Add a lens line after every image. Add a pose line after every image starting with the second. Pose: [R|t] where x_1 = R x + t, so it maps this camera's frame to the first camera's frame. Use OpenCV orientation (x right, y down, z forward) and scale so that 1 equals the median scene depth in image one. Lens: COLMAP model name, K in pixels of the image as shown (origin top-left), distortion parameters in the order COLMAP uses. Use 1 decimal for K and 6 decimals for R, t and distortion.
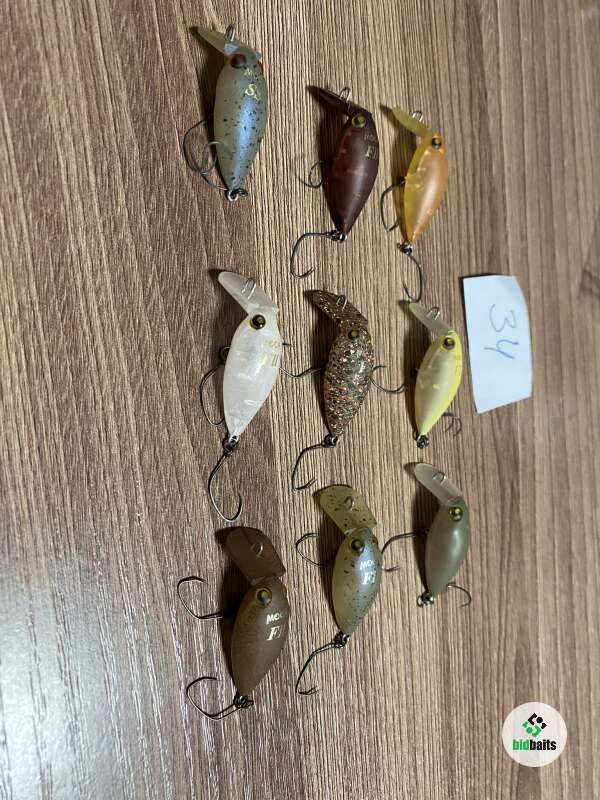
lens RADIAL K [[625.6, 0, 320.7], [0, 625.6, 400.1], [0, 0, 1]] dist [-0.015013, -0.007257]
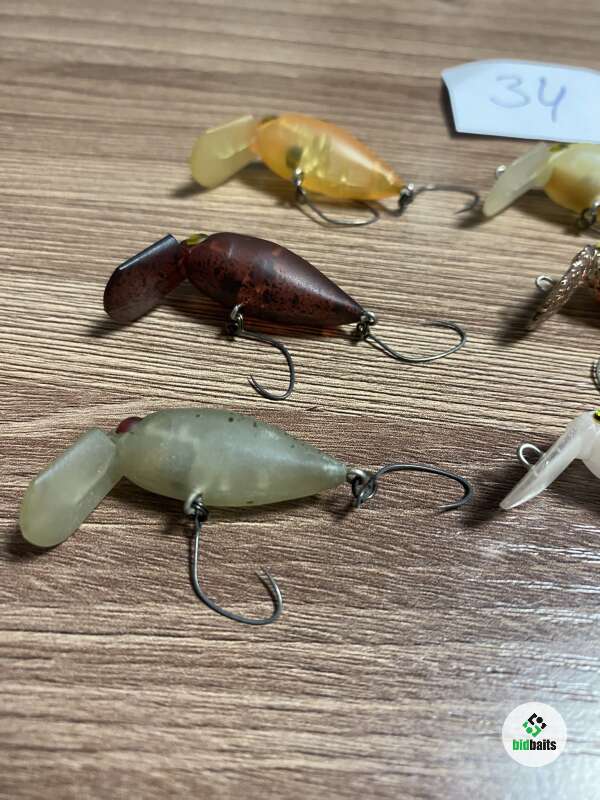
lens RADIAL K [[654.3, 0, 312.4], [0, 654.3, 374.0], [0, 0, 1]] dist [-0.040428, -0.008866]
pose [[0.173719, -0.984383, 0.028509, -0.084264], [0.982990, 0.171576, -0.065509, -0.282520], [0.059594, 0.039404, 0.997445, 0.335401]]
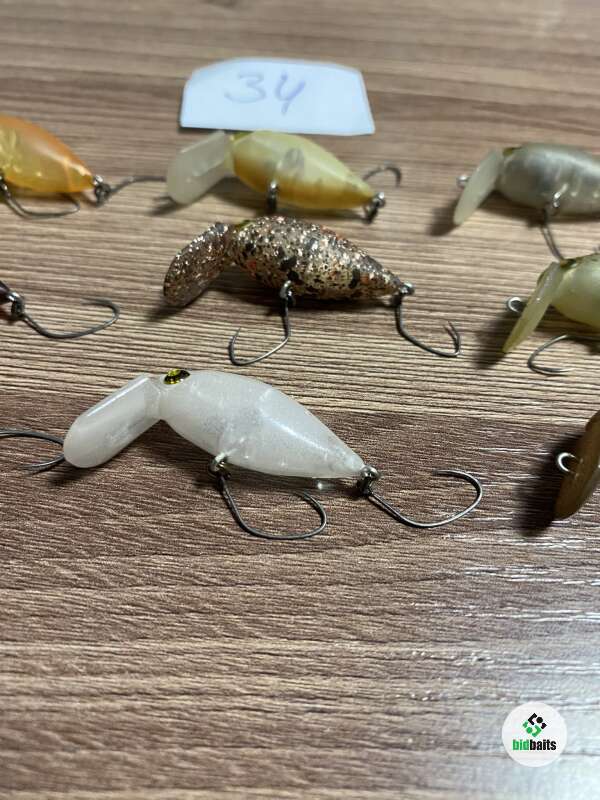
lens RADIAL K [[654.3, 0, 312.4], [0, 654.3, 374.0], [0, 0, 1]] dist [-0.040428, -0.008866]
pose [[0.143115, -0.988412, 0.050595, -0.071745], [0.989120, 0.141085, -0.041667, 0.024191], [0.034046, 0.056008, 0.997850, 0.318552]]
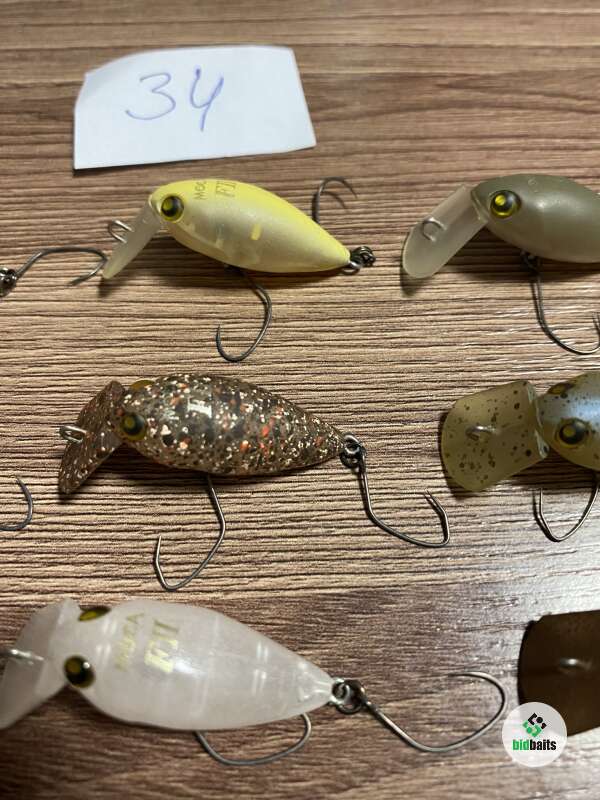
lens RADIAL K [[654.3, 0, 312.4], [0, 654.3, 374.0], [0, 0, 1]] dist [-0.040428, -0.008866]
pose [[0.028148, -0.990849, -0.132009, 0.141921], [0.999525, 0.029561, -0.008758, 0.032947], [0.012580, -0.131700, 0.991210, 0.445111]]
